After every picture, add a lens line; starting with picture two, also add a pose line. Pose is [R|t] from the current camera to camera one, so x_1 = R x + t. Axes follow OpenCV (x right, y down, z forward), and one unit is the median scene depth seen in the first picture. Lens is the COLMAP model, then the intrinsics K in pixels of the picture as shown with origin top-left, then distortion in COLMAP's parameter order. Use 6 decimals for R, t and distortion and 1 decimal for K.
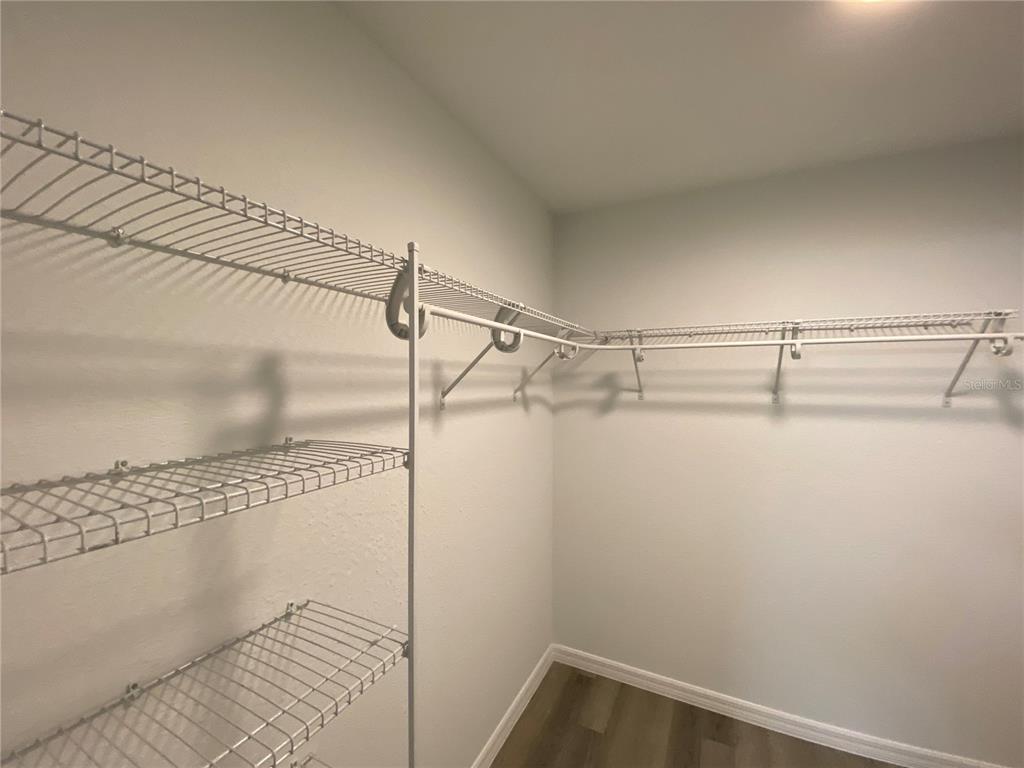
lens RADIAL K [[414.7, 0, 508.4], [0, 414.7, 381.2], [0, 0, 1]] dist [0.011459, -0.014310]
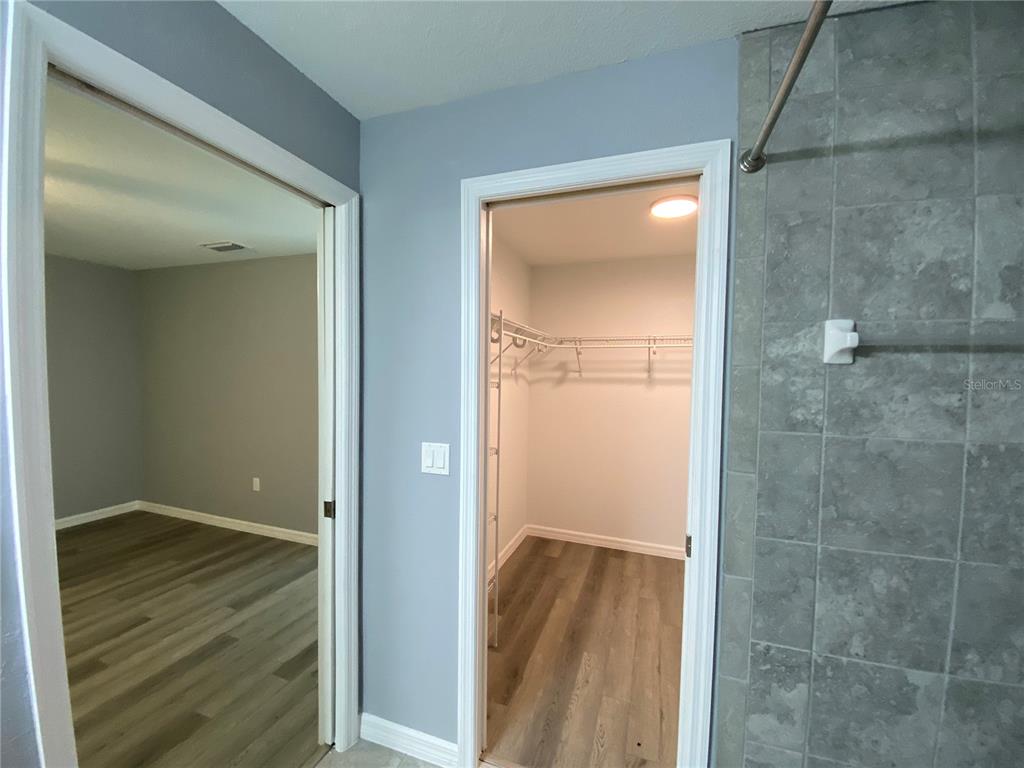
lens RADIAL K [[414.7, 0, 506.2], [0, 414.7, 381.5], [0, 0, 1]] dist [0.011459, -0.014310]
pose [[0.992599, 0.011082, 0.120929, -0.253127], [-0.012560, 0.999855, 0.011468, 0.061117], [-0.120785, -0.012902, 0.992595, -0.874456]]
